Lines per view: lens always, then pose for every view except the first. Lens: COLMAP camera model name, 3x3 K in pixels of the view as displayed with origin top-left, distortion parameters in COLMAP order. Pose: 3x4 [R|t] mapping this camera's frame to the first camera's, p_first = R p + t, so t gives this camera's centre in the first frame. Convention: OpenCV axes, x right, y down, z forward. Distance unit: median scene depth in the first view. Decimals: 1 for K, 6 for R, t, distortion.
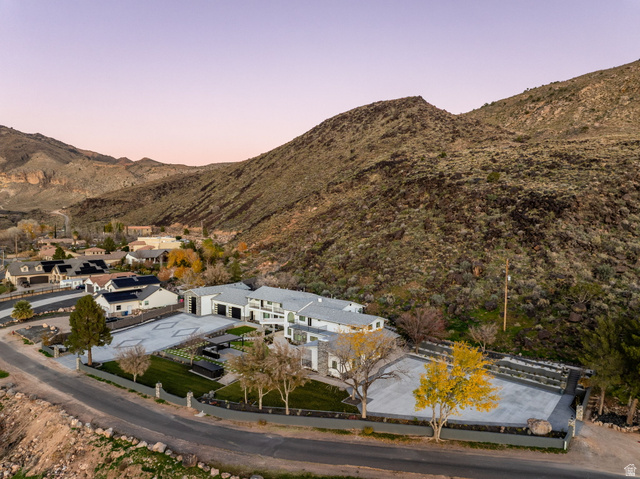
lens RADIAL K [[452.3, 0, 320.2], [0, 452.3, 240.9], [0, 0, 1]] dist [-0.037034, 0.002704]
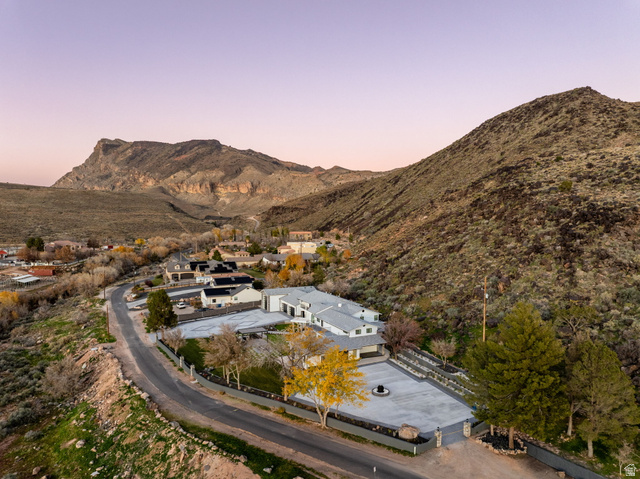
lens RADIAL K [[452.3, 0, 318.4], [0, 452.3, 236.2], [0, 0, 1]] dist [-0.037034, 0.002704]
pose [[0.912760, 0.008485, -0.408409, 0.300686], [-0.015379, 0.999789, -0.013599, -0.019217], [0.408207, 0.018693, 0.912698, -0.044914]]
